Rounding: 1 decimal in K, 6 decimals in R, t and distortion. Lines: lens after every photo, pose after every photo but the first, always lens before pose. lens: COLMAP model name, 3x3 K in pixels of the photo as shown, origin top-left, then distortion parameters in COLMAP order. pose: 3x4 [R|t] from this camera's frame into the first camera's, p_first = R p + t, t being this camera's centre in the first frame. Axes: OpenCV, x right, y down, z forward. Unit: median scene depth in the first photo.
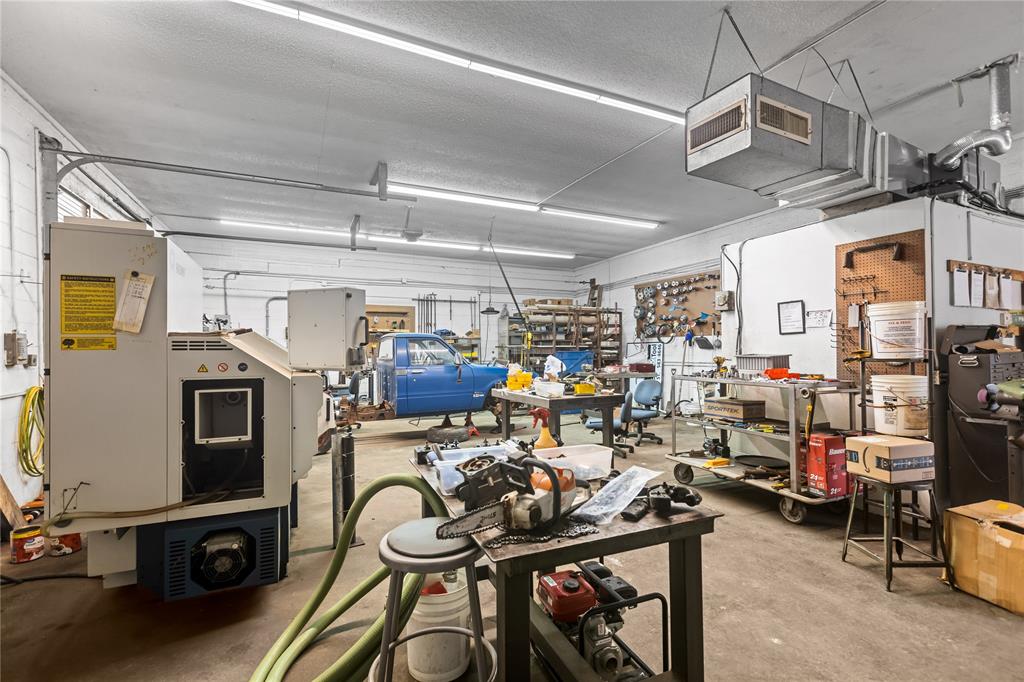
lens RADIAL K [[458.4, 0, 513.5], [0, 458.4, 348.6], [0, 0, 1]] dist [0.002852, -0.000002]
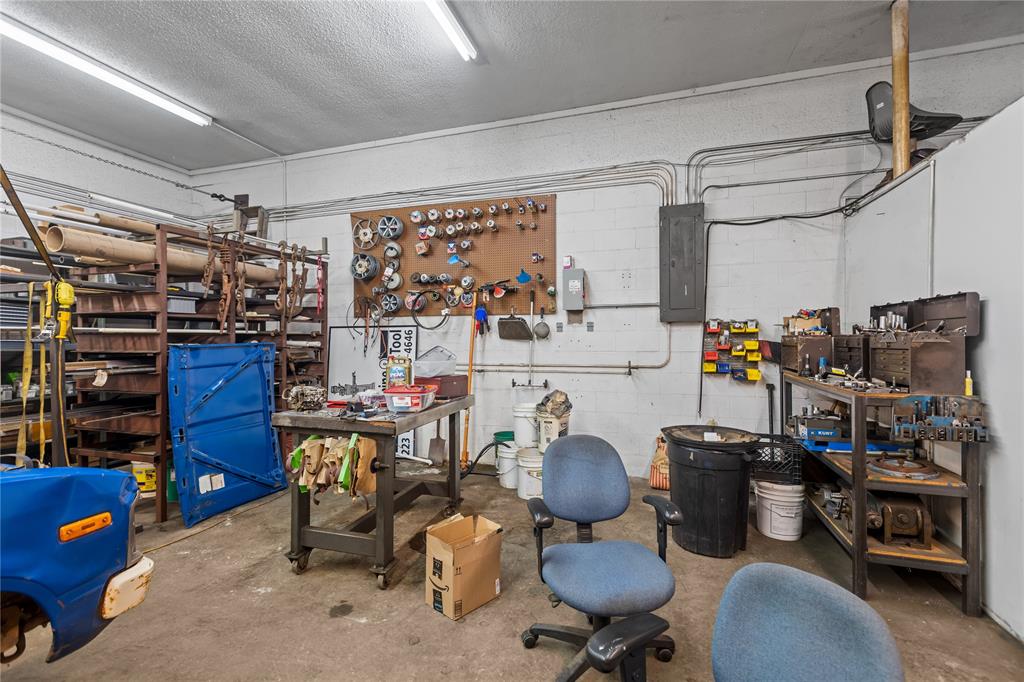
lens RADIAL K [[458.4, 0, 506.6], [0, 458.4, 337.2], [0, 0, 1]] dist [0.002852, -0.000002]
pose [[0.689668, 0.004563, 0.724112, 0.016698], [-0.007588, 0.999971, 0.000926, -0.002604], [-0.724086, -0.006133, 0.689682, 0.574783]]
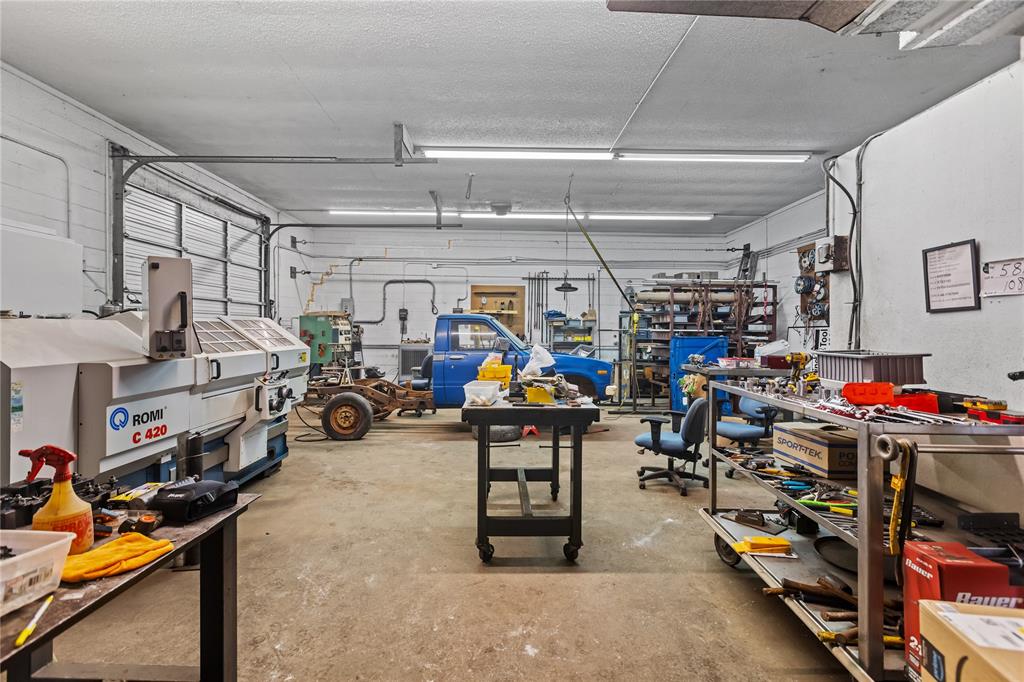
lens RADIAL K [[458.4, 0, 509.6], [0, 458.4, 331.5], [0, 0, 1]] dist [0.002852, -0.000002]
pose [[0.909416, 0.012283, -0.415706, 0.166815], [-0.011730, 0.999924, 0.003886, -0.002984], [0.415722, 0.001342, 0.909491, 0.156780]]
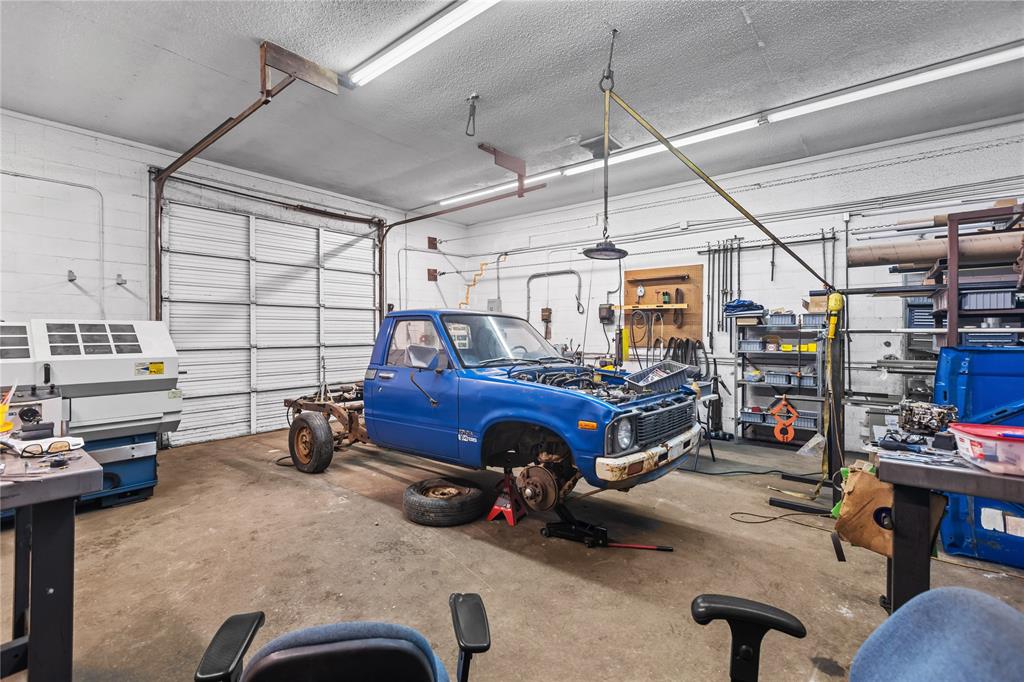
lens RADIAL K [[458.4, 0, 510.8], [0, 458.4, 332.8], [0, 0, 1]] dist [0.002852, -0.000002]
pose [[0.424516, 0.002030, -0.905418, 0.251606], [-0.002899, 0.999995, 0.000883, -0.002983], [0.905416, 0.002250, 0.424520, 0.593304]]
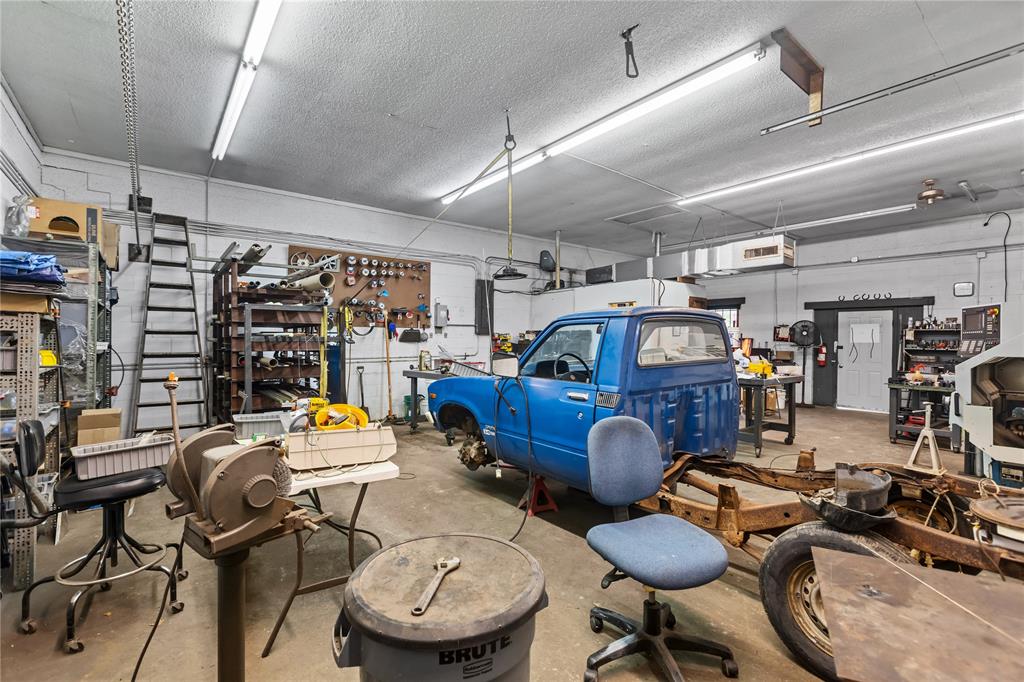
lens RADIAL K [[458.4, 0, 512.3], [0, 458.4, 344.0], [0, 0, 1]] dist [0.002852, -0.000002]
pose [[-0.220608, 0.000400, 0.975362, -0.493564], [-0.006692, 0.999976, -0.001923, 0.004322], [-0.975340, -0.006951, -0.220600, 0.910443]]
